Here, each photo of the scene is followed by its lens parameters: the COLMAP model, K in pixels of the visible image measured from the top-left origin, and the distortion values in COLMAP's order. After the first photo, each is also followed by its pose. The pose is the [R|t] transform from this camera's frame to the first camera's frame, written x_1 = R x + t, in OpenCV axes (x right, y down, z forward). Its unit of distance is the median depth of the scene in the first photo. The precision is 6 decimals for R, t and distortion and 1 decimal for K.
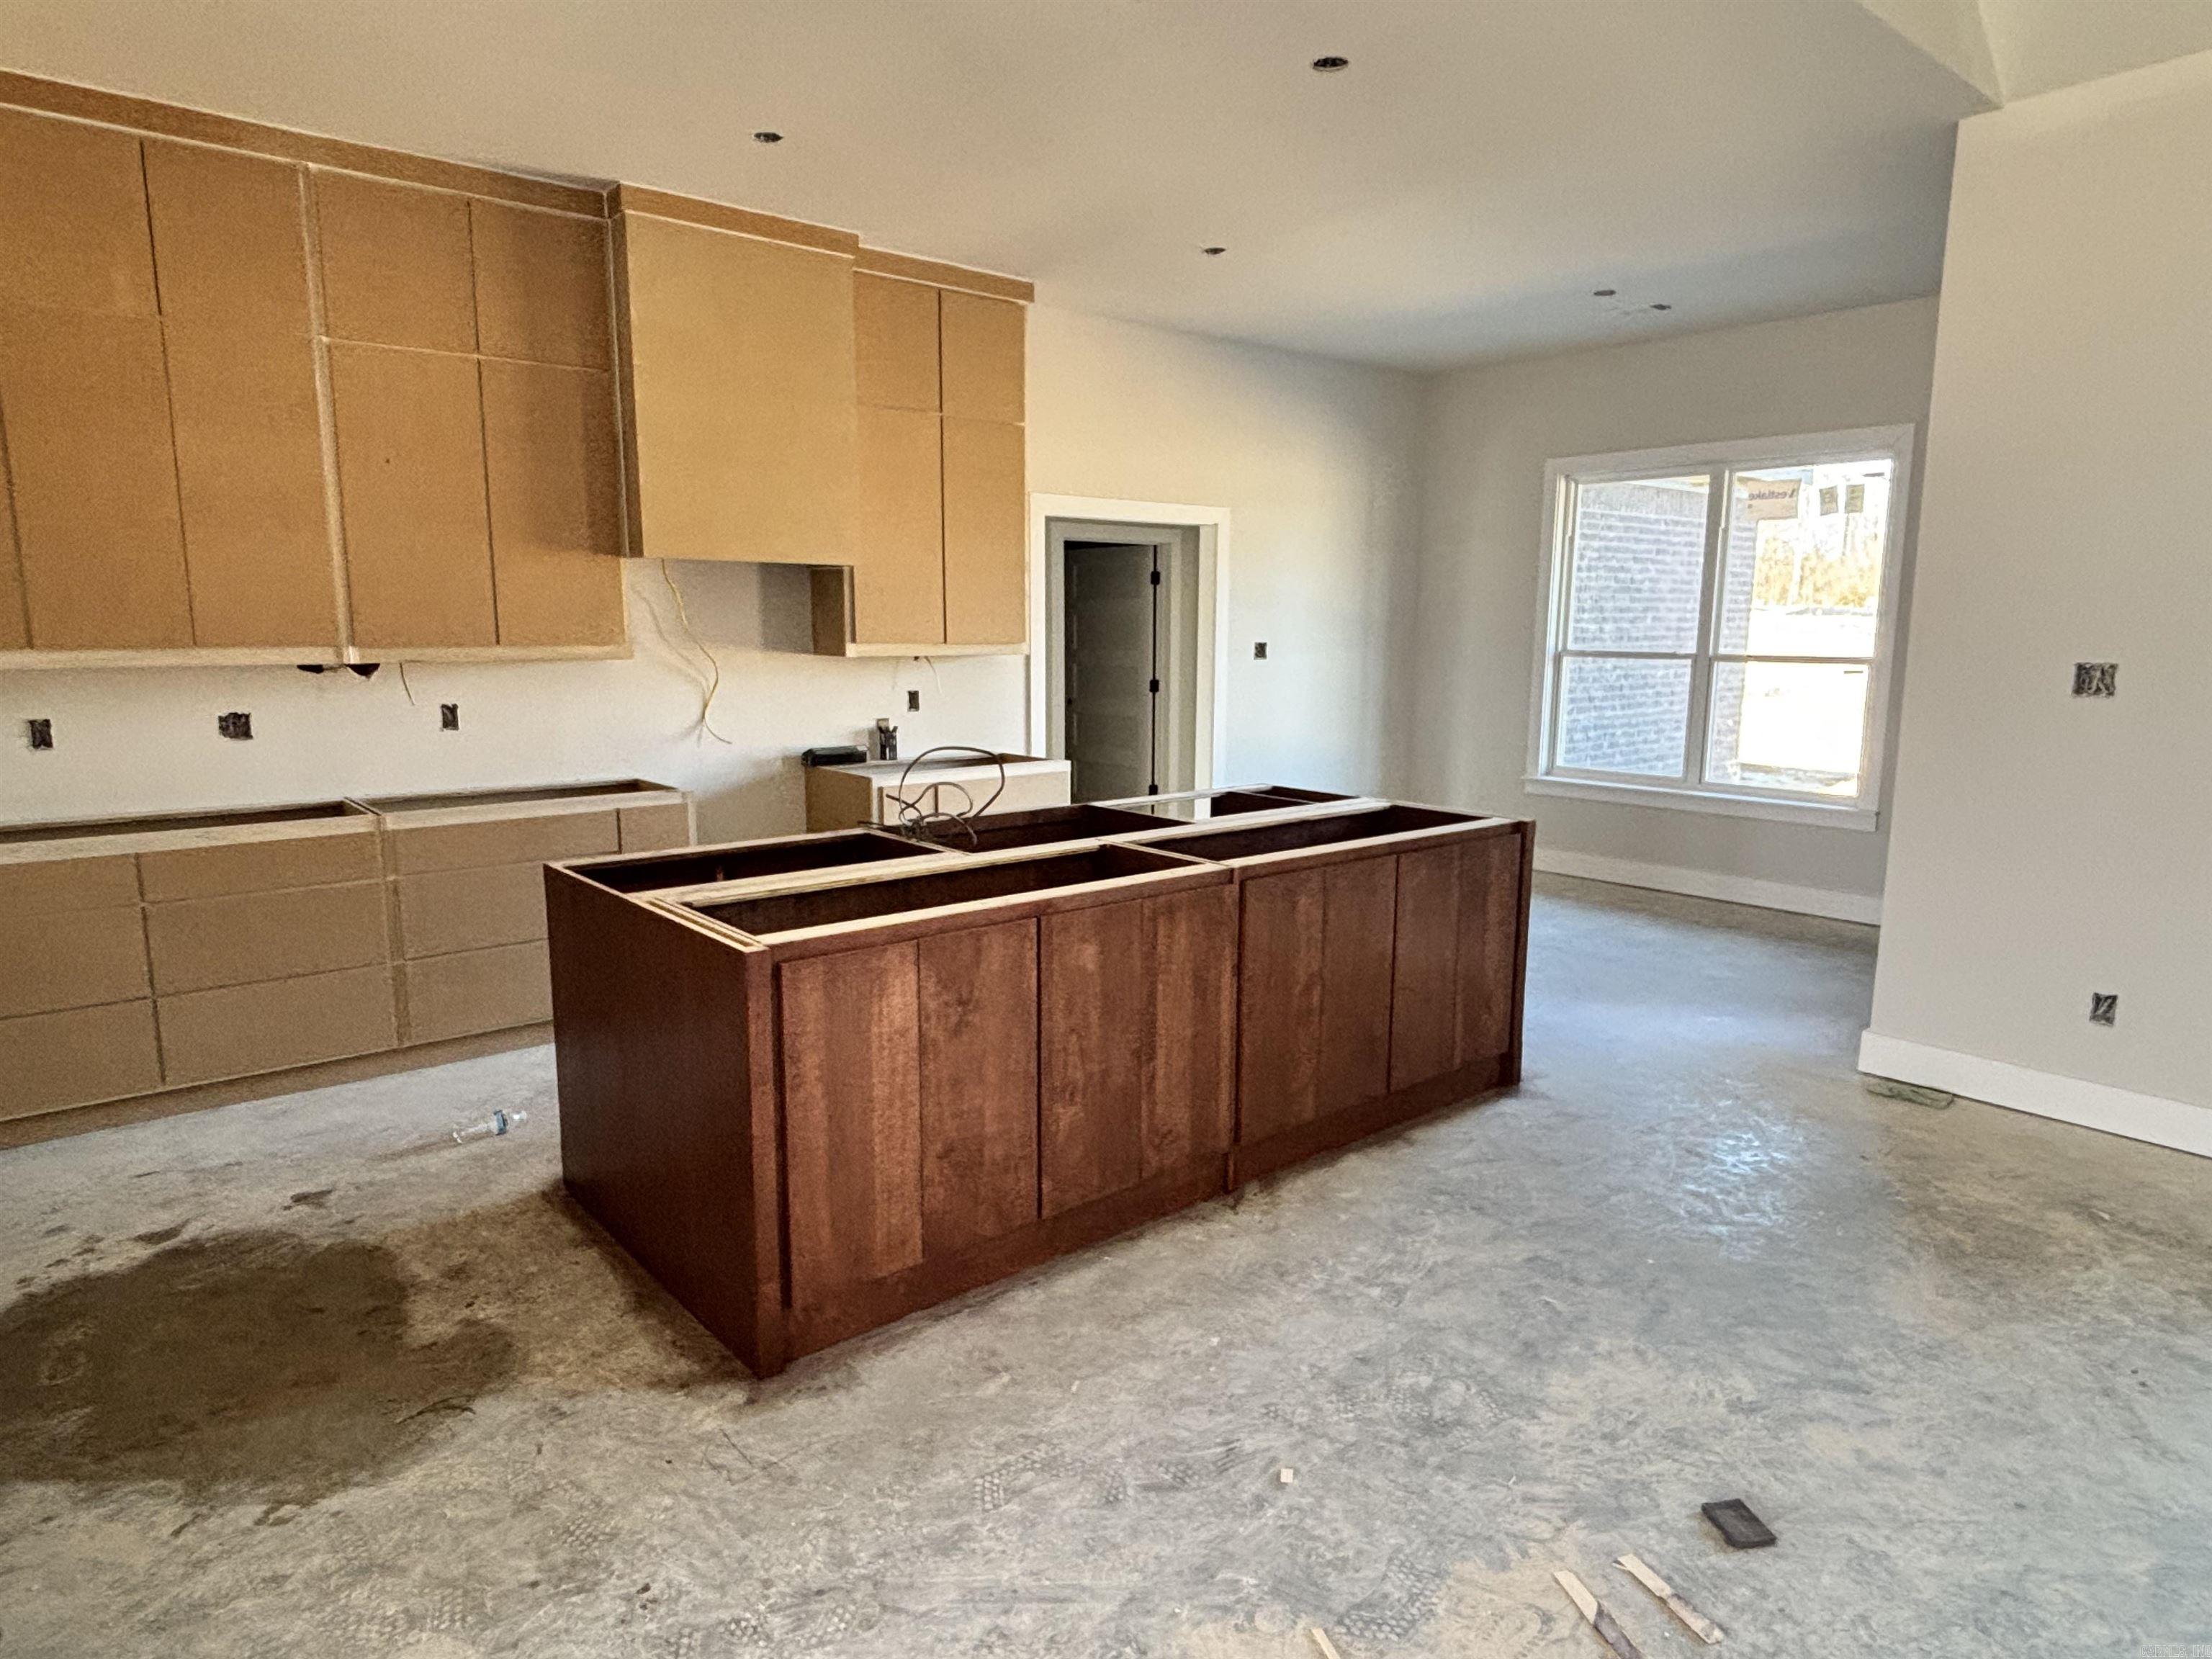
lens RADIAL K [[1322.3, 0, 1120.8], [0, 1322.3, 840.0], [0, 0, 1]] dist [-0.000219, -0.004615]
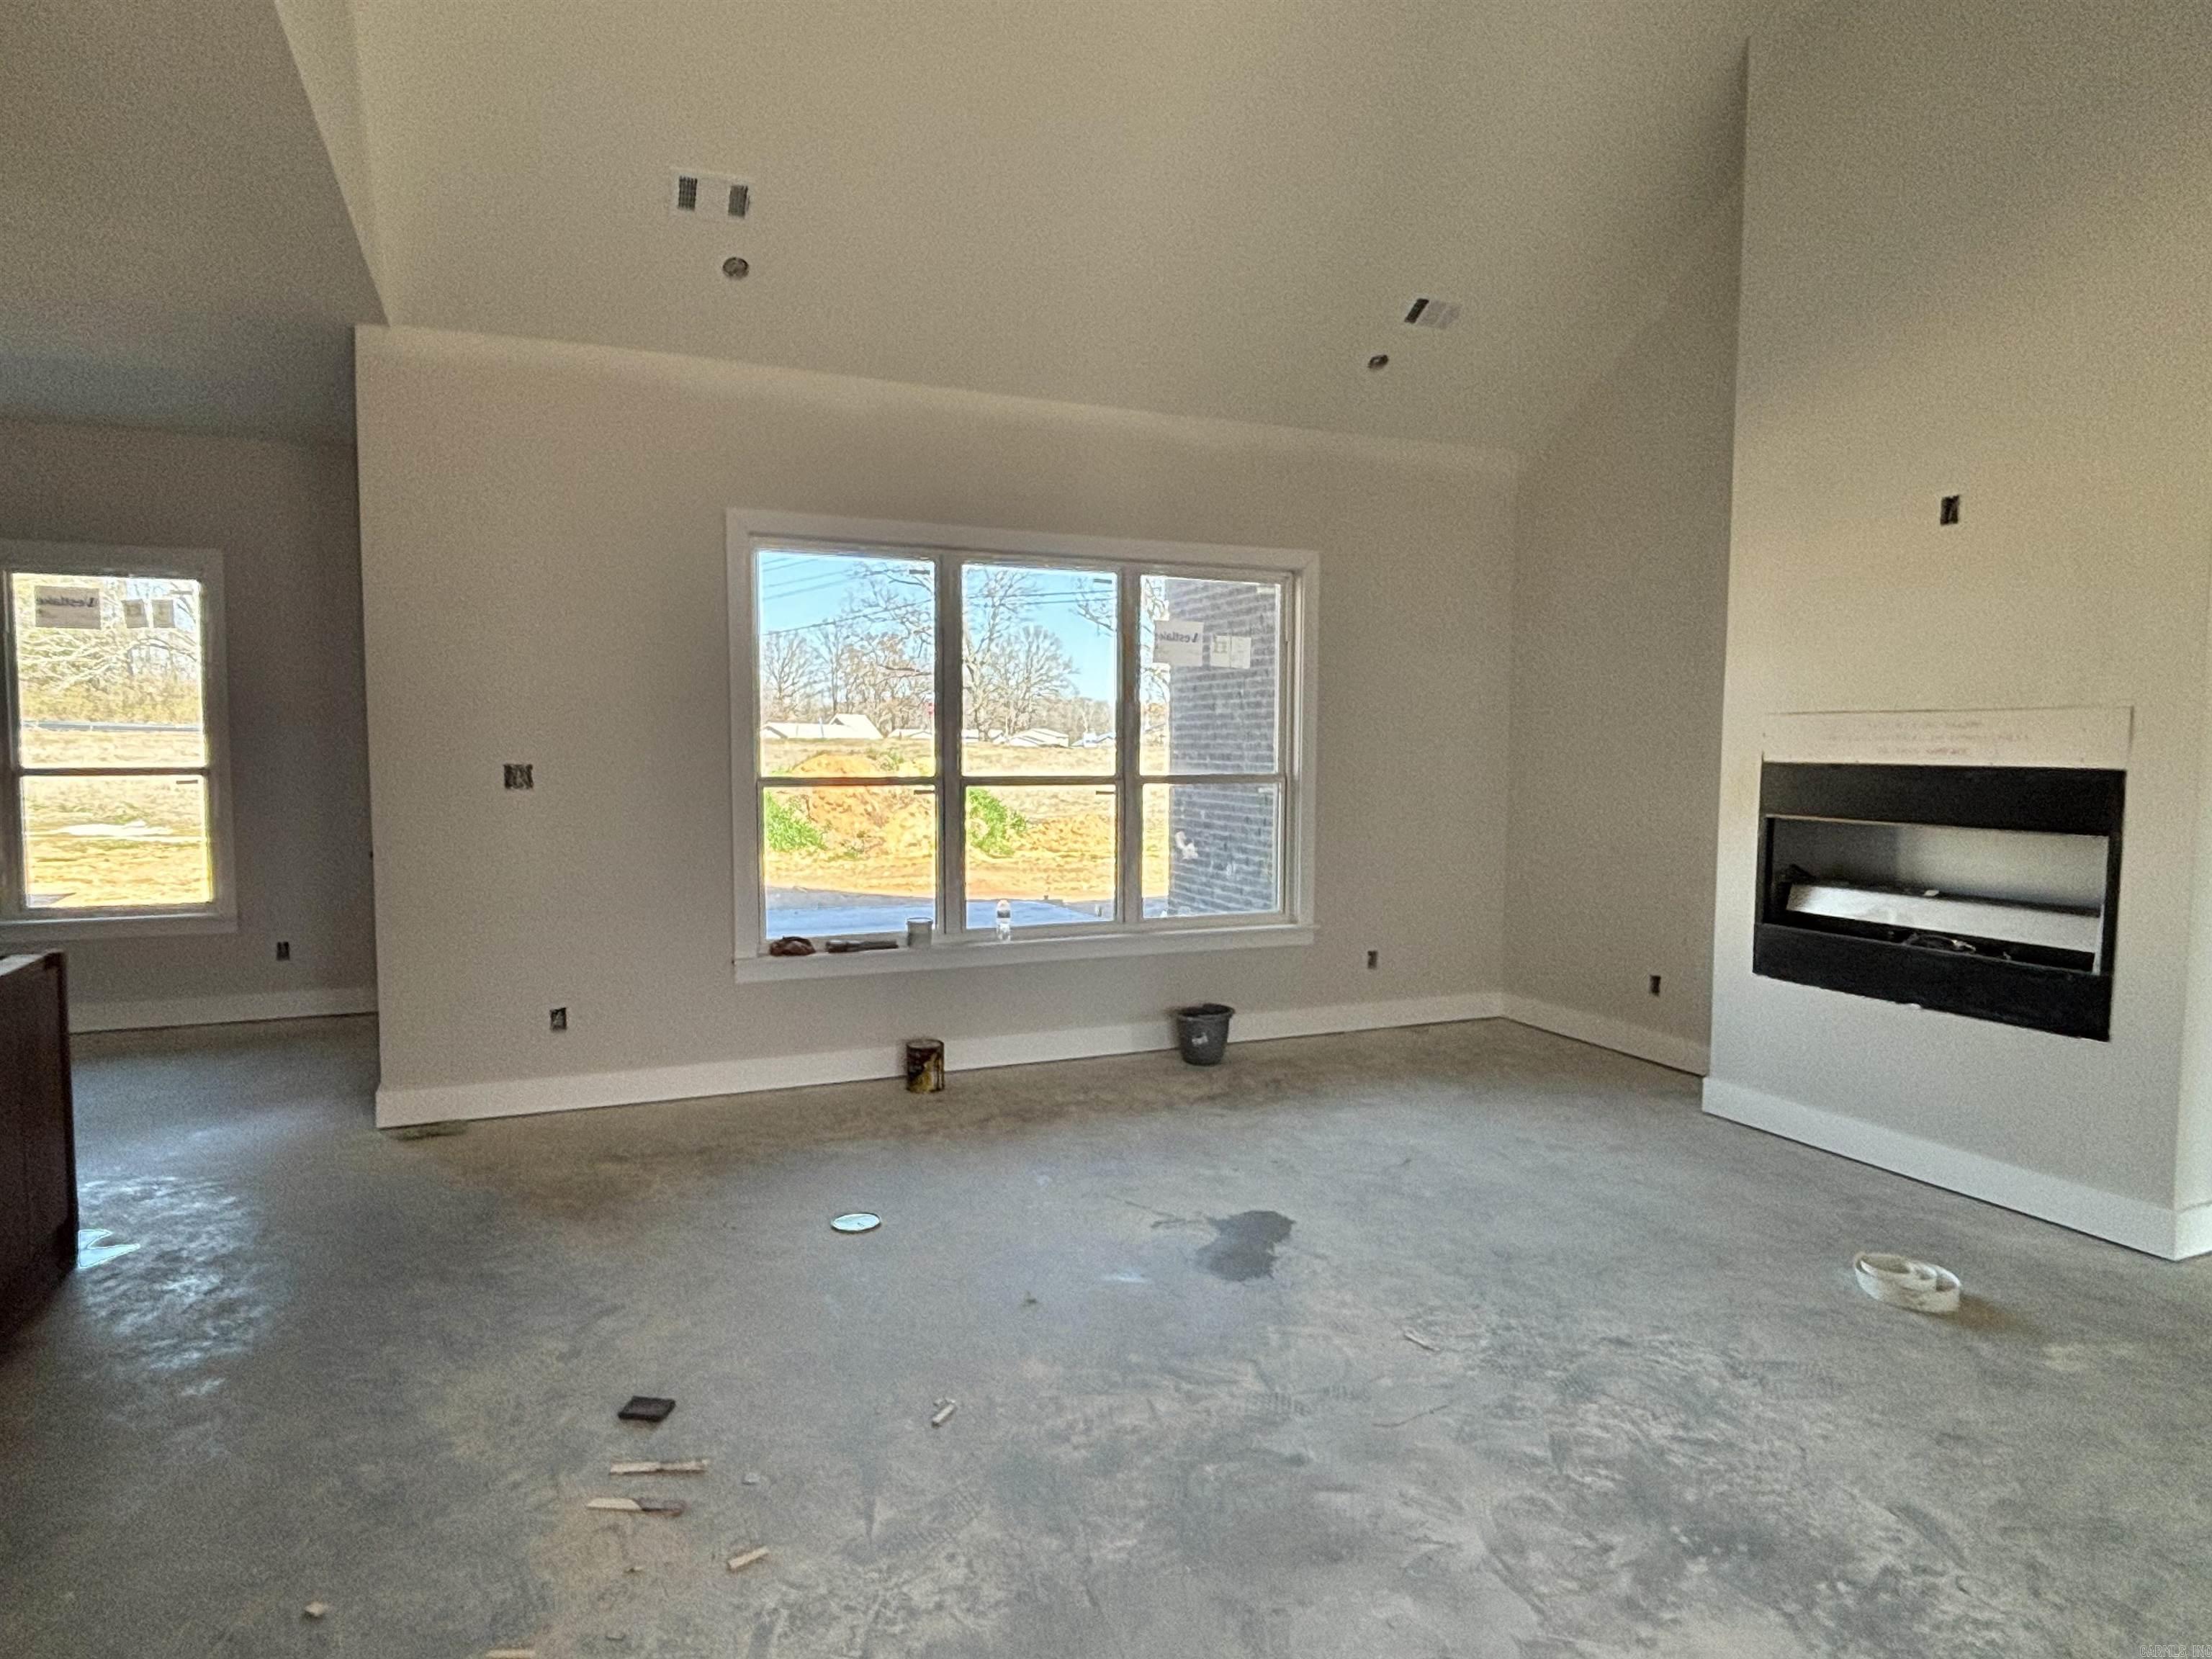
lens RADIAL K [[1302.6, 0, 1097.3], [0, 1302.6, 823.1], [0, 0, 1]] dist [0.046926, -0.045364]
pose [[0.300066, -0.067658, 0.951516, -0.409348], [0.157320, 0.987333, 0.020593, -0.012027], [-0.940856, 0.143513, 0.306909, 0.058226]]
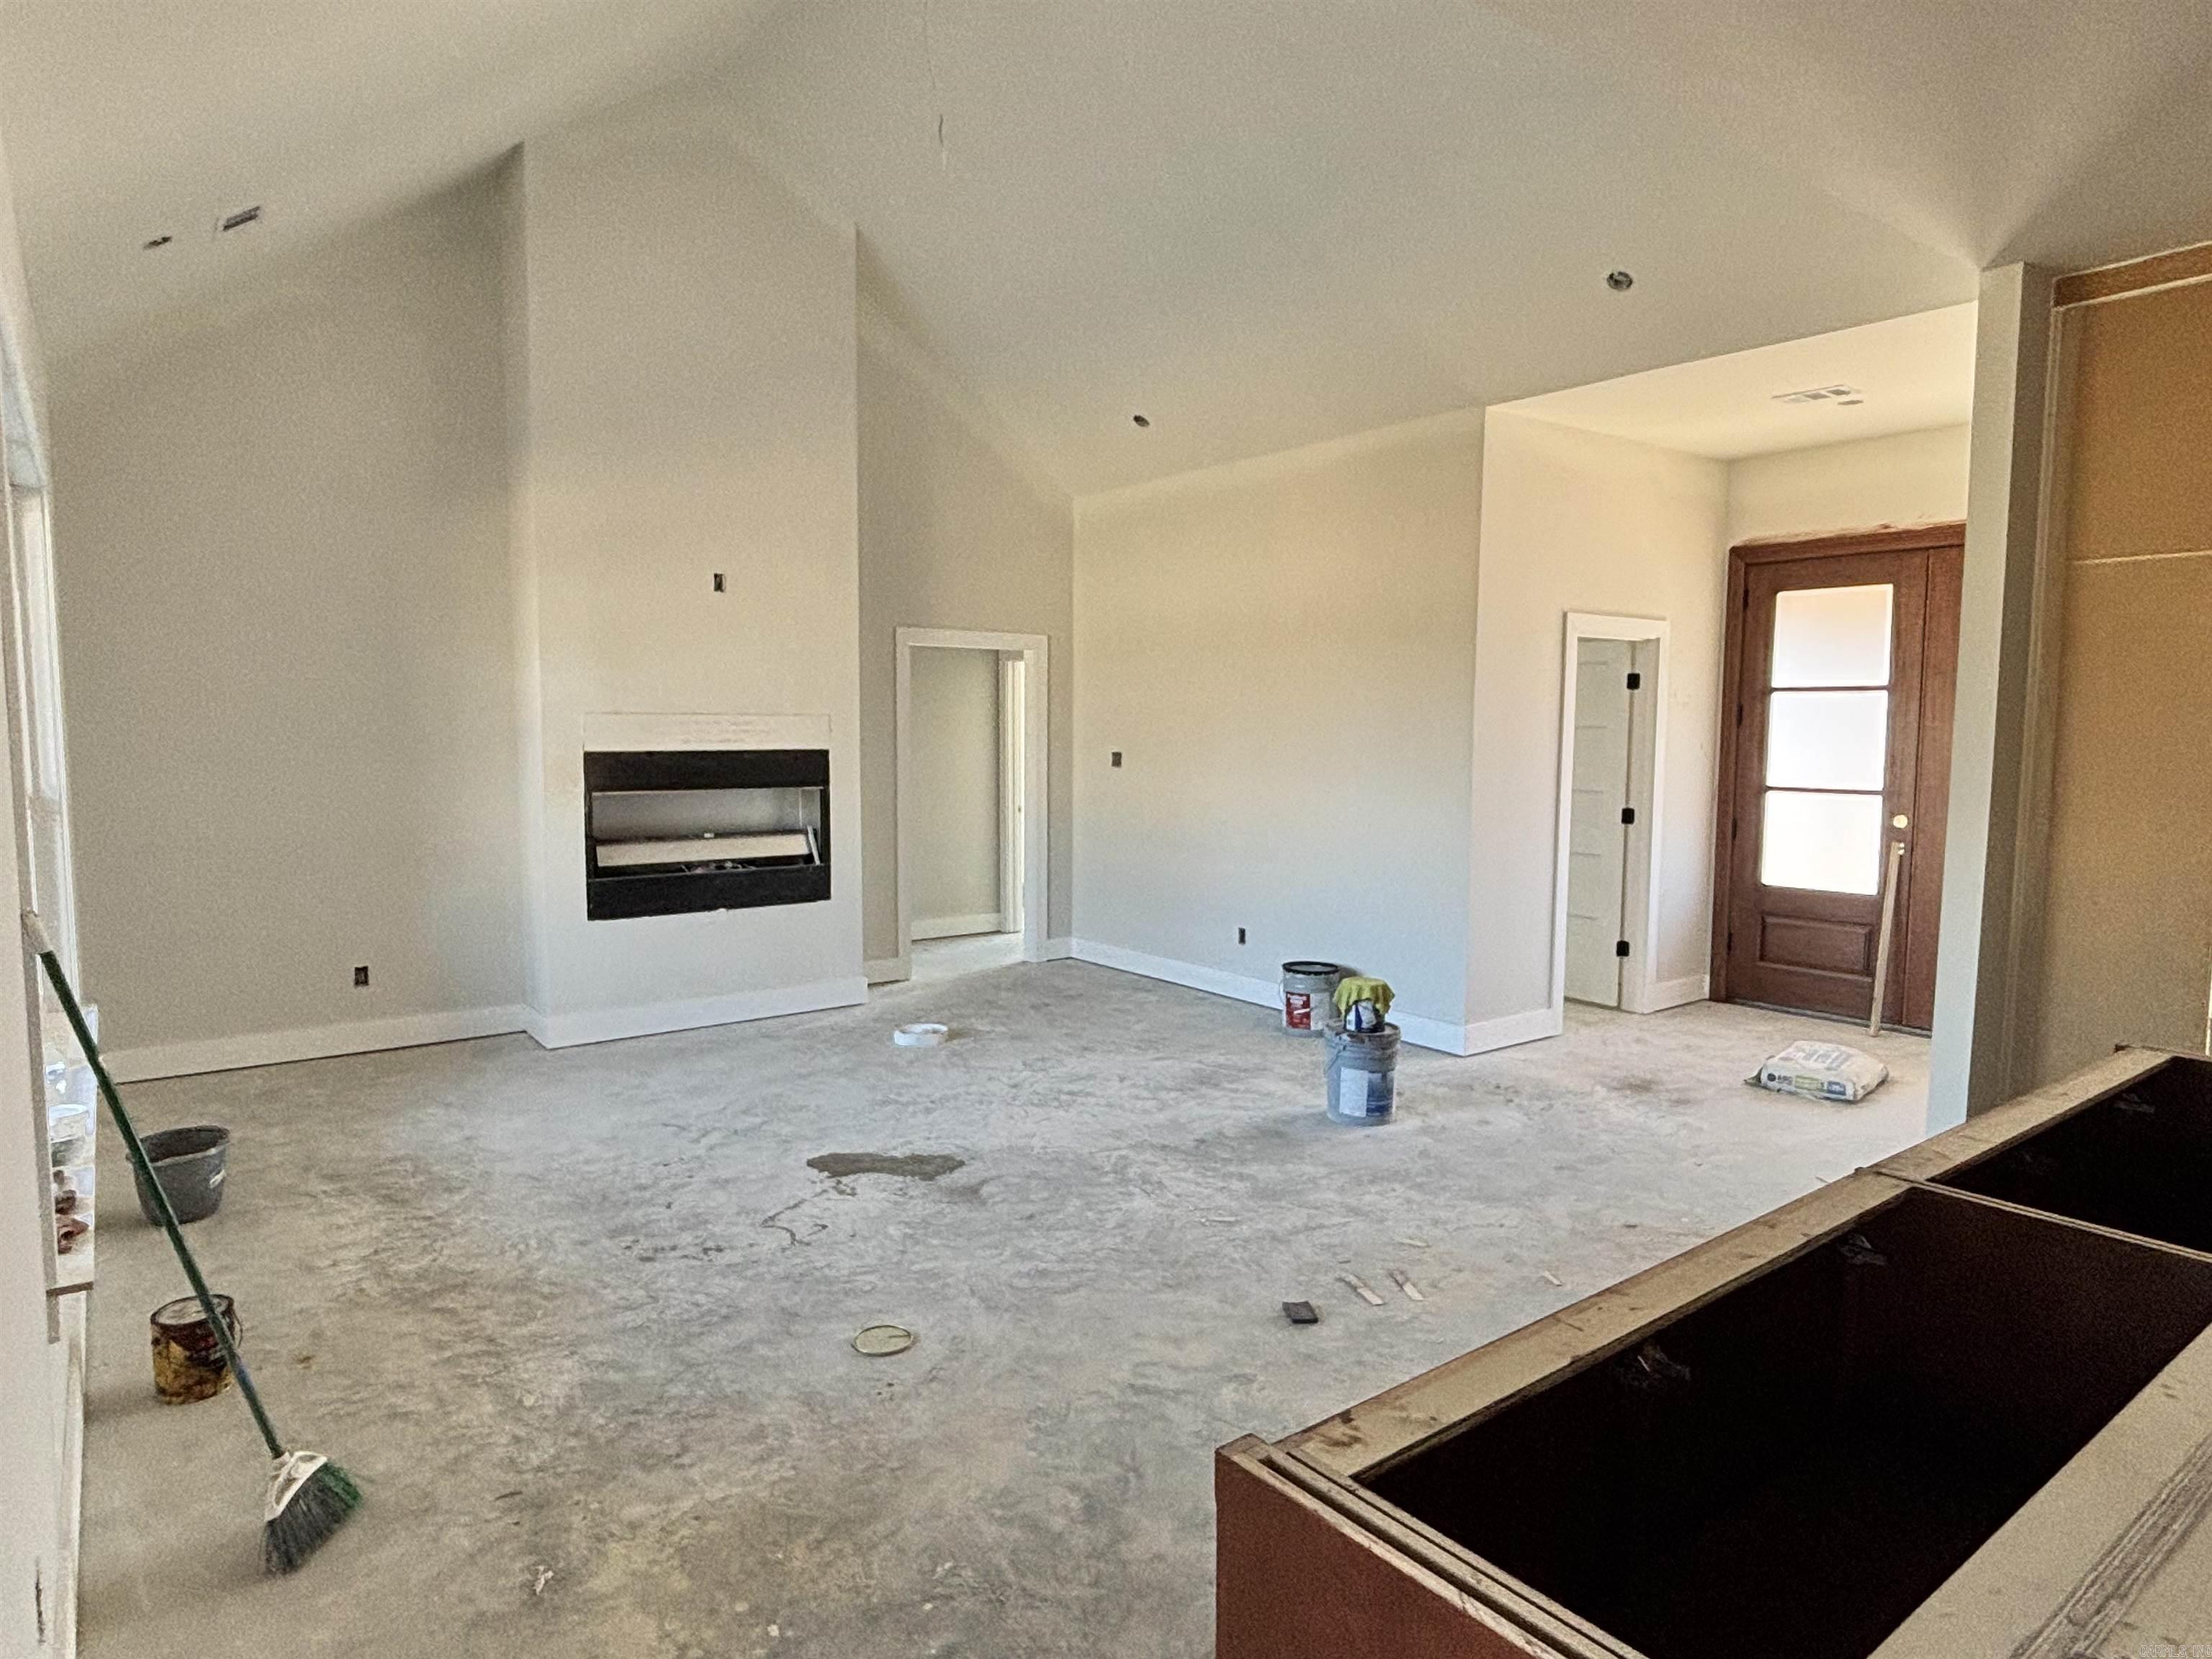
lens RADIAL K [[1302.6, 0, 1097.3], [0, 1302.6, 823.1], [0, 0, 1]] dist [0.046926, -0.045364]
pose [[-0.998000, -0.016098, 0.061122, 0.419177], [-0.000690, 0.969741, 0.244137, -0.292670], [-0.063203, 0.243607, -0.967813, 1.607138]]
